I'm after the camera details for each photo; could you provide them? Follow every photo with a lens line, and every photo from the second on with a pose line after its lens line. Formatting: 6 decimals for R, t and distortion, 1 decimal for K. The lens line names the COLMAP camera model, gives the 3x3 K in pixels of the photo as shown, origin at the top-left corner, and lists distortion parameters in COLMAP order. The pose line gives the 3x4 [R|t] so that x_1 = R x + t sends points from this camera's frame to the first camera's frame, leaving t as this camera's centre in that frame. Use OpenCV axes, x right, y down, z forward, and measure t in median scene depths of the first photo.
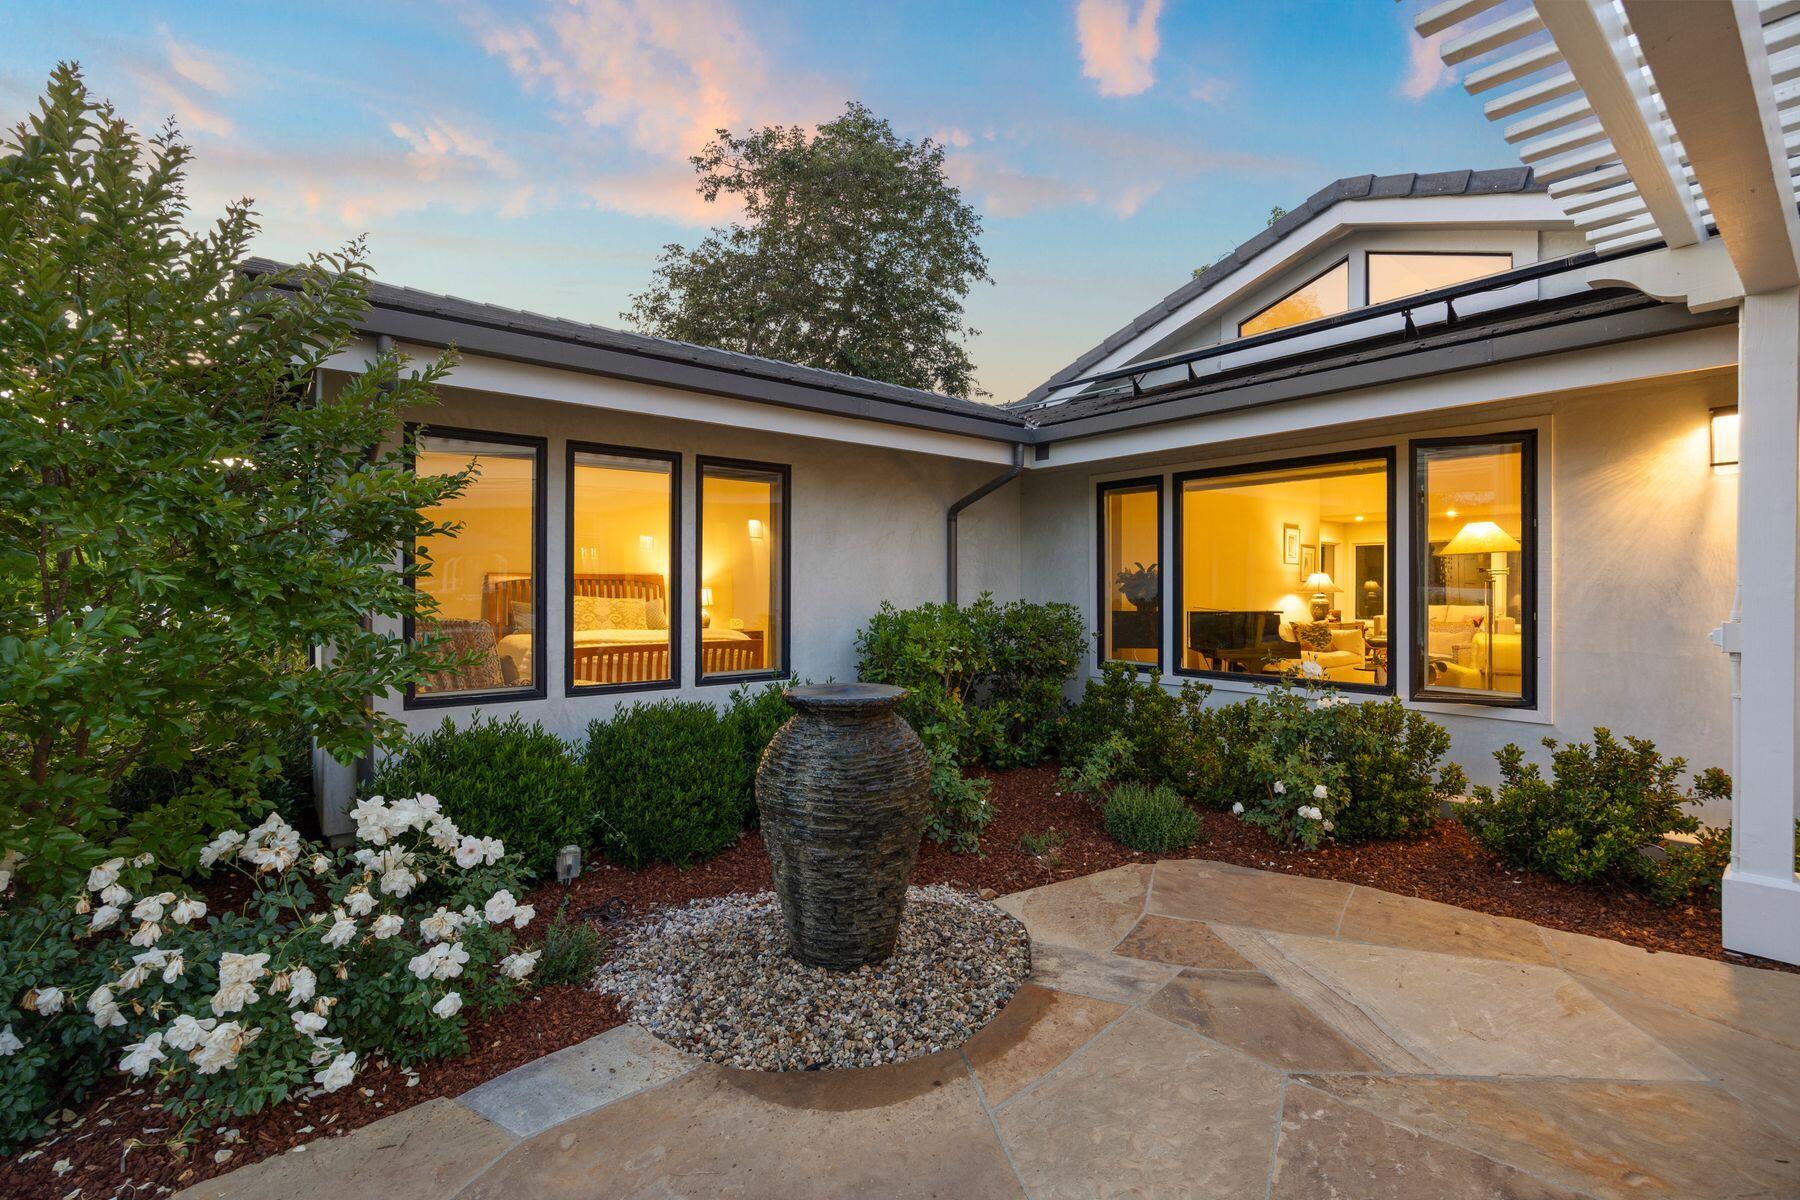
lens RADIAL K [[791.0, 0, 902.5], [0, 791.0, 591.6], [0, 0, 1]] dist [-0.012930, -0.000222]
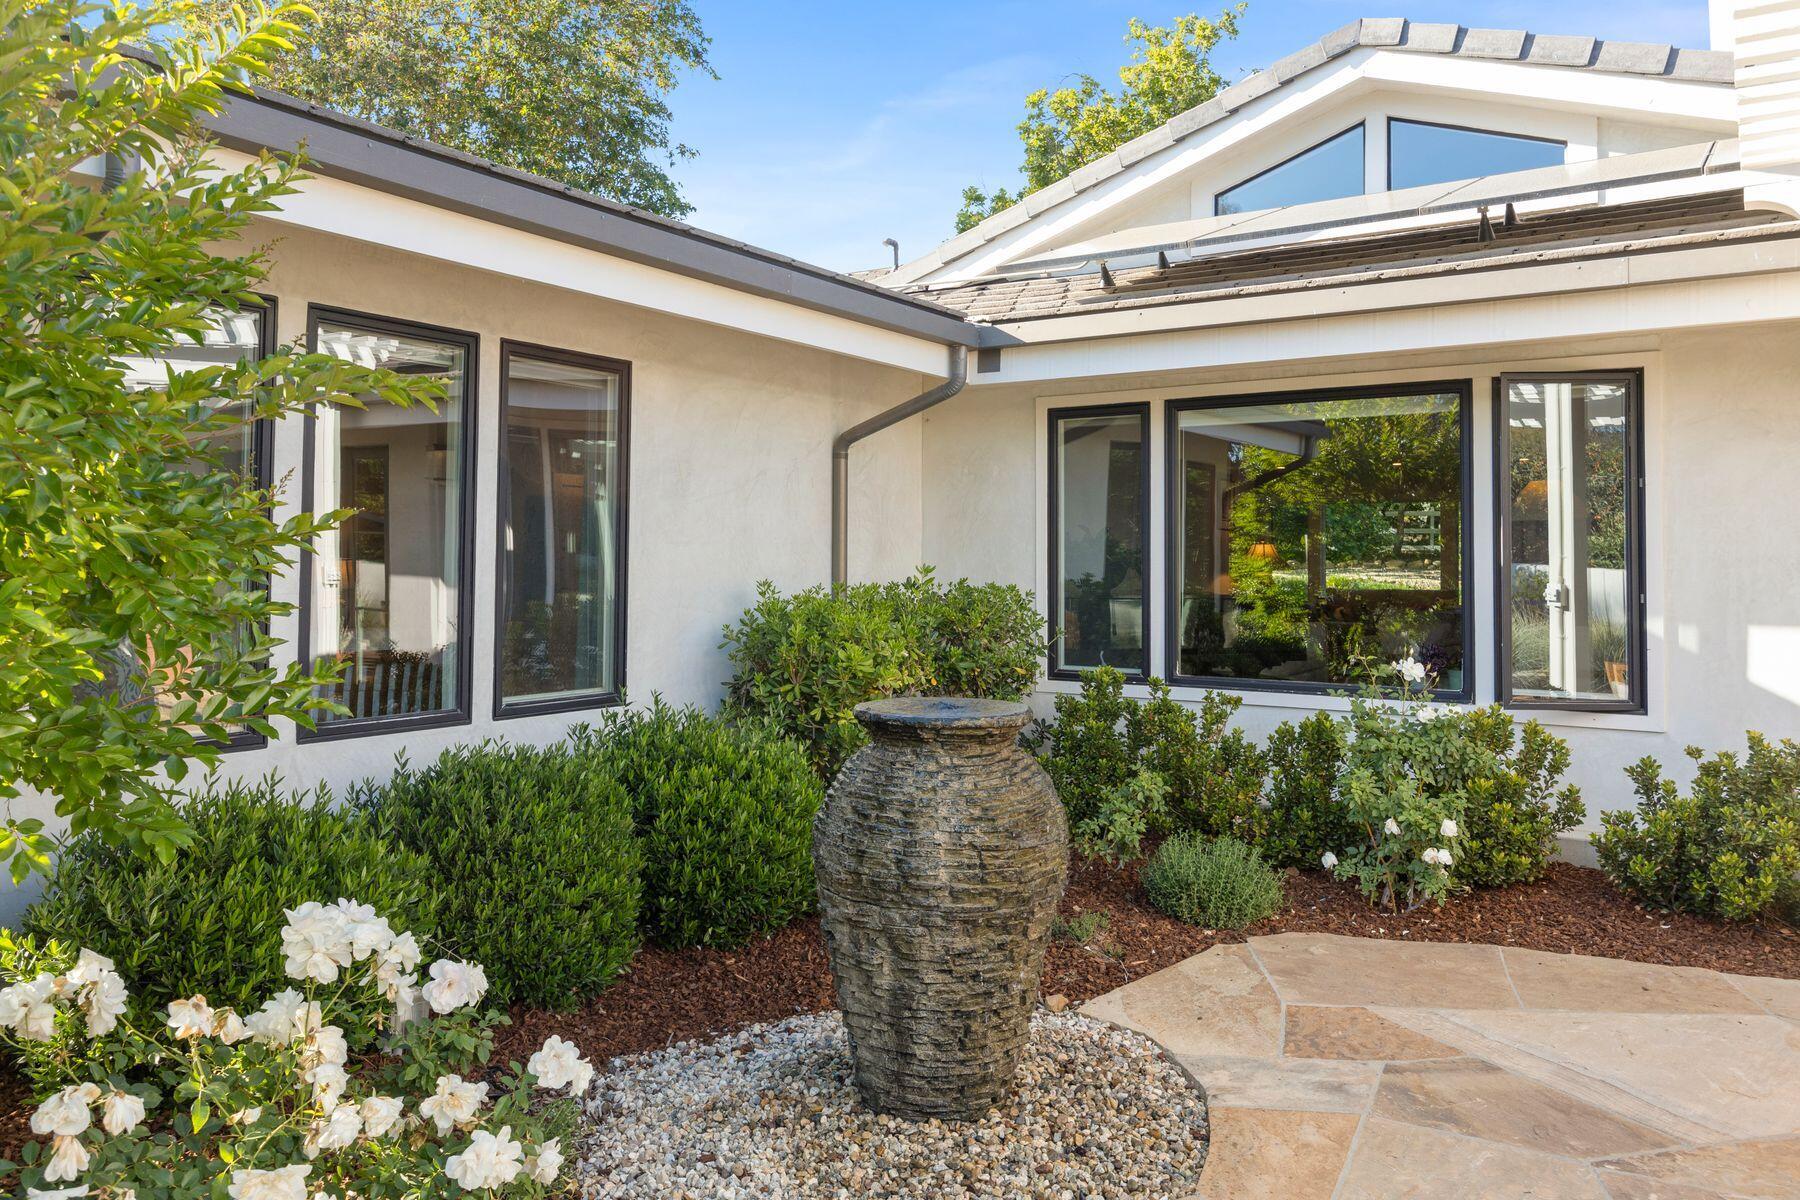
lens RADIAL K [[1280.3, 0, 898.2], [0, 1280.3, 529.3], [0, 0, 1]] dist [0.001078, -0.002671]
pose [[0.955662, 0.012948, 0.294180, -0.352735], [-0.003681, 0.999480, -0.032033, 0.005966], [-0.294442, 0.029530, 0.955213, -0.039451]]
